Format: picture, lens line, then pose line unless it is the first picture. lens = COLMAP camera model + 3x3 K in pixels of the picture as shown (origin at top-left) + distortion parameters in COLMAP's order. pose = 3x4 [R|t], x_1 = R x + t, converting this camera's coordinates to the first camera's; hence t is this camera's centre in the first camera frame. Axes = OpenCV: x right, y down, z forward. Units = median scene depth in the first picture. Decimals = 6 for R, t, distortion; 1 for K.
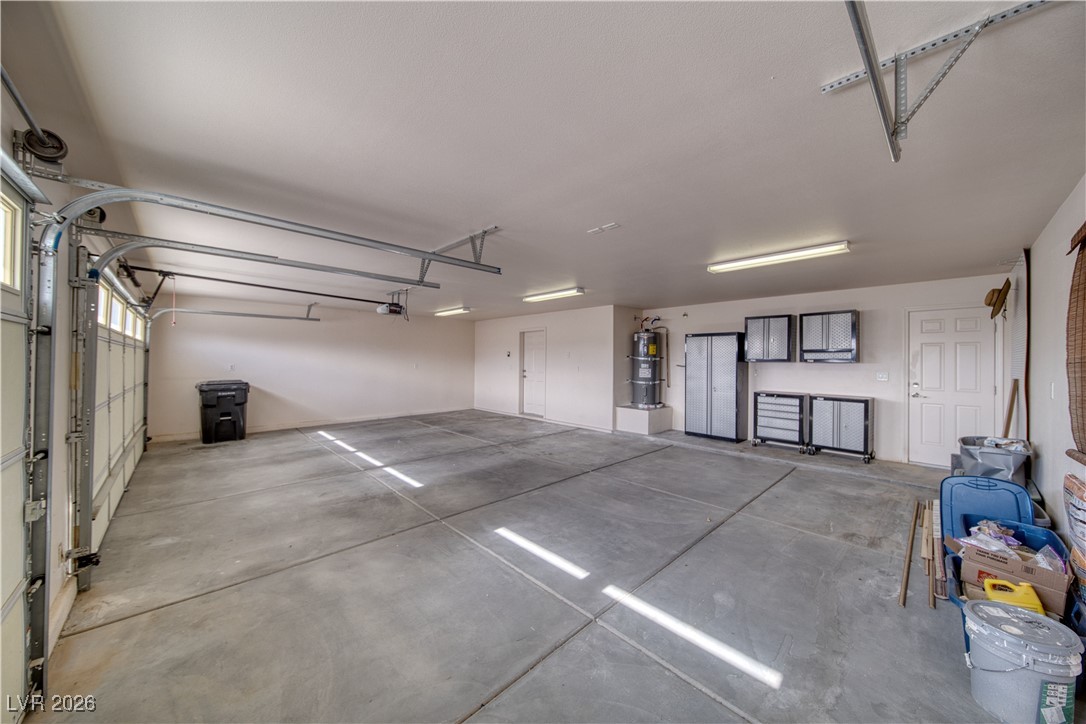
lens RADIAL K [[380.6, 0, 542.8], [0, 380.6, 360.6], [0, 0, 1]] dist [-0.000253, -0.001585]
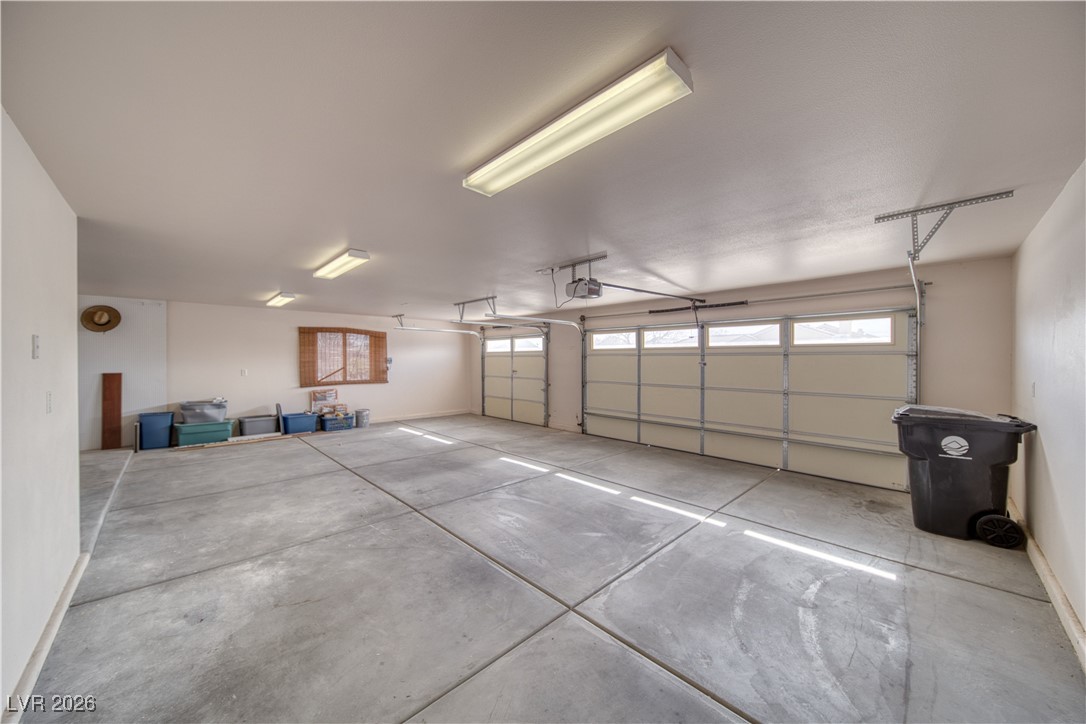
lens RADIAL K [[380.6, 0, 542.8], [0, 380.6, 360.6], [0, 0, 1]] dist [-0.000253, -0.001585]
pose [[-0.999976, -0.001610, -0.006740, -0.404531], [-0.001640, 0.999989, 0.004482, -0.015167], [0.006732, 0.004493, -0.999967, 2.069063]]
